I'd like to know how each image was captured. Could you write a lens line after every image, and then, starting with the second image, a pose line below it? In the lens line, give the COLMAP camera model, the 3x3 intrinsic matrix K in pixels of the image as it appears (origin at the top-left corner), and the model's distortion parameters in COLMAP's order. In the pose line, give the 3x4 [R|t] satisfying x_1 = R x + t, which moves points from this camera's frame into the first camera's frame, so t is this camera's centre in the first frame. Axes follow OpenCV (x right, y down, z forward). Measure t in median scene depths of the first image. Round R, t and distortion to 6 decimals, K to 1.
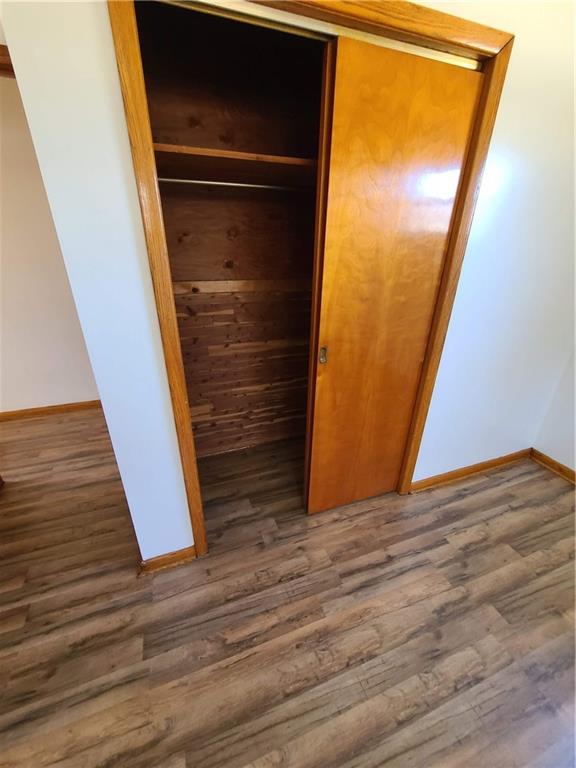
lens RADIAL K [[316.7, 0, 288.0], [0, 316.7, 384.0], [0, 0, 1]] dist [-0.000312, -0.000514]
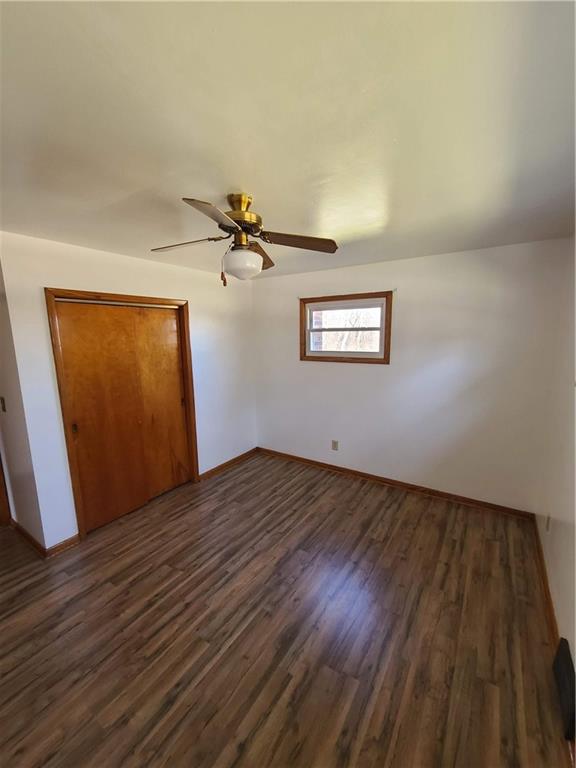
lens RADIAL K [[316.7, 0, 288.0], [0, 316.7, 384.0], [0, 0, 1]] dist [-0.000312, -0.000514]
pose [[0.810263, -0.119075, 0.573842, -0.291429], [0.265571, 0.947444, -0.178386, 0.384082], [-0.522442, 0.296936, 0.799302, -1.364909]]
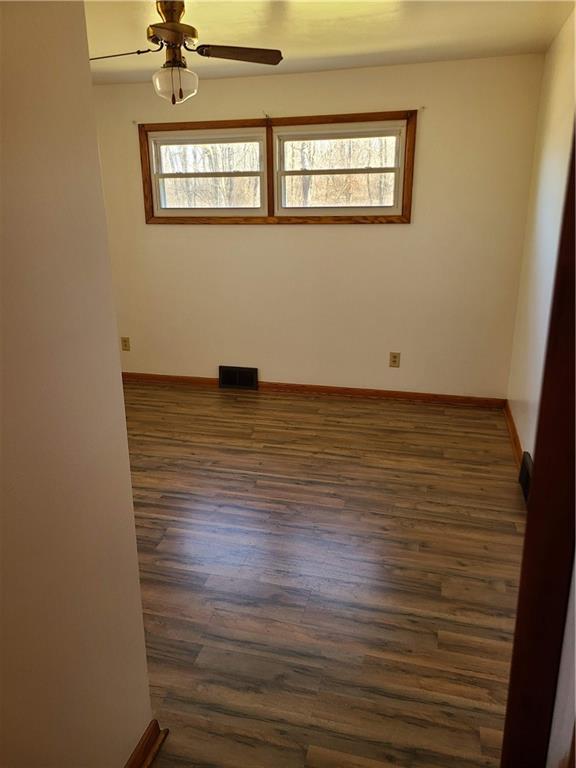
lens RADIAL K [[563.4, 0, 275.3], [0, 563.4, 383.8], [0, 0, 1]] dist [0.059370, -0.000572]
pose [[-0.807895, -0.192534, 0.556988, -1.231670], [0.220882, 0.777305, 0.589073, -0.621047], [-0.546366, 0.598938, -0.585454, 1.202147]]
